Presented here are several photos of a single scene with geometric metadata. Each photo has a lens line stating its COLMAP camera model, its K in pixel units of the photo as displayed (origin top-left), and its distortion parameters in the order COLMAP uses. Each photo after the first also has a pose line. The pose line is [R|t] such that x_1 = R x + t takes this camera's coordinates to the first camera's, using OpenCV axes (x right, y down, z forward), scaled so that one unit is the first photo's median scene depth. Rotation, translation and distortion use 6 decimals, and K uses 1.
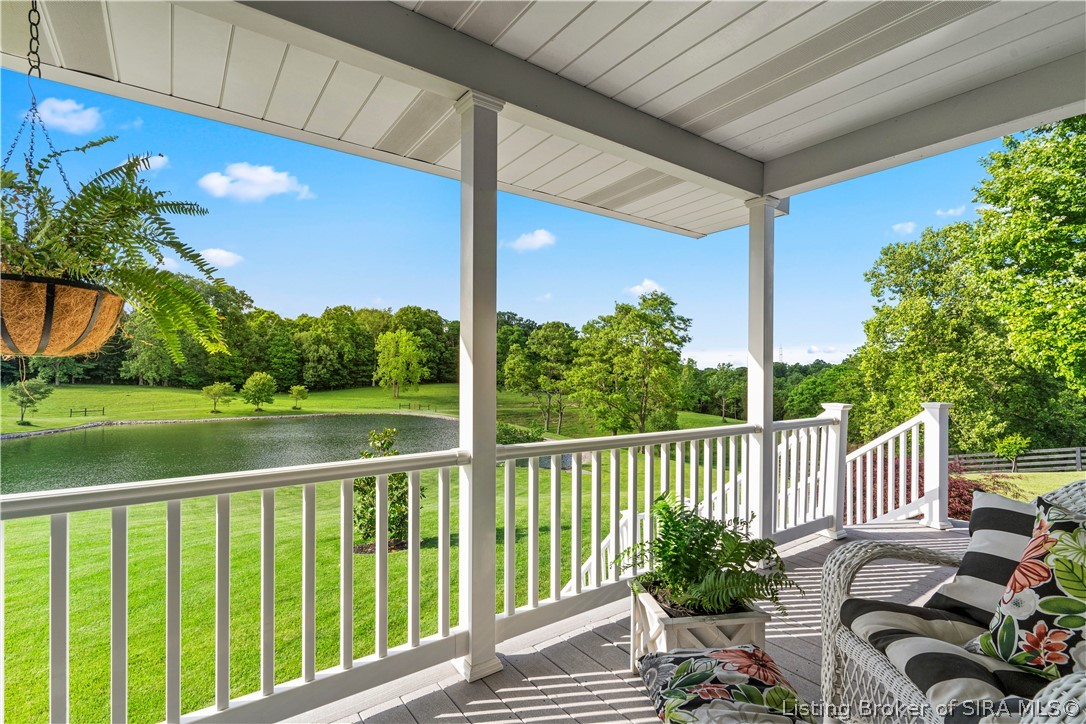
lens RADIAL K [[510.9, 0, 540.7], [0, 510.9, 373.9], [0, 0, 1]] dist [-0.001321, -0.000508]
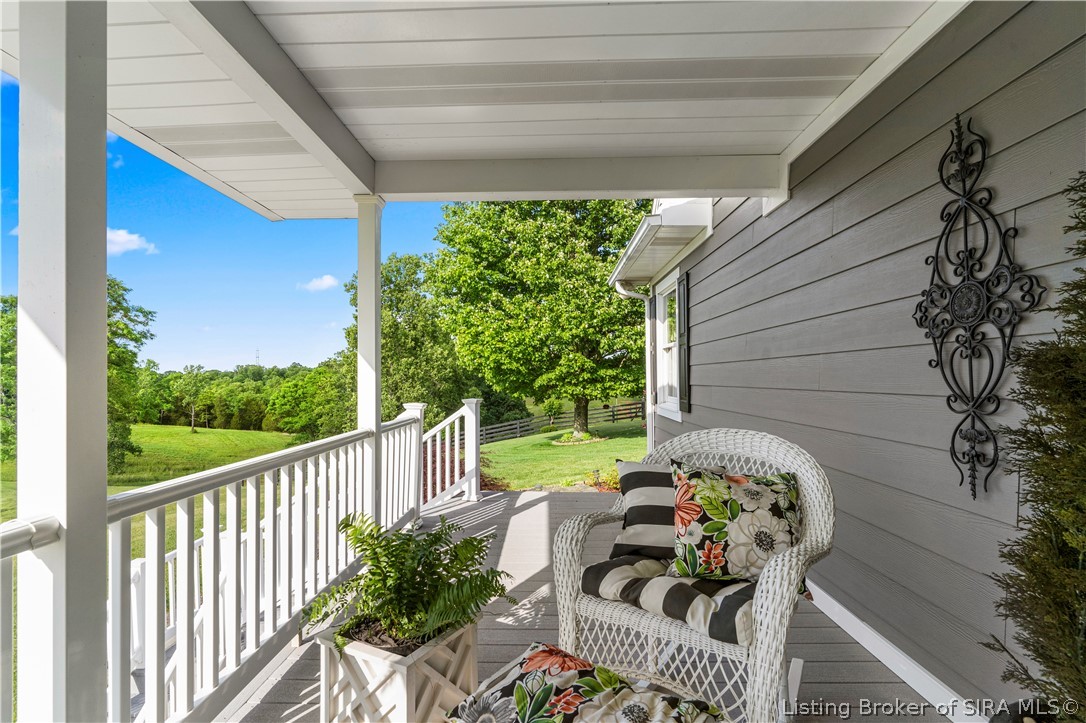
lens RADIAL K [[521.3, 0, 527.2], [0, 521.3, 374.3], [0, 0, 1]] dist [0.003196, 0.000080]
pose [[0.609477, -0.003861, 0.792795, -0.141967], [0.007916, 0.999968, -0.001215, -0.000425], [-0.792764, 0.007016, 0.609488, 0.128875]]
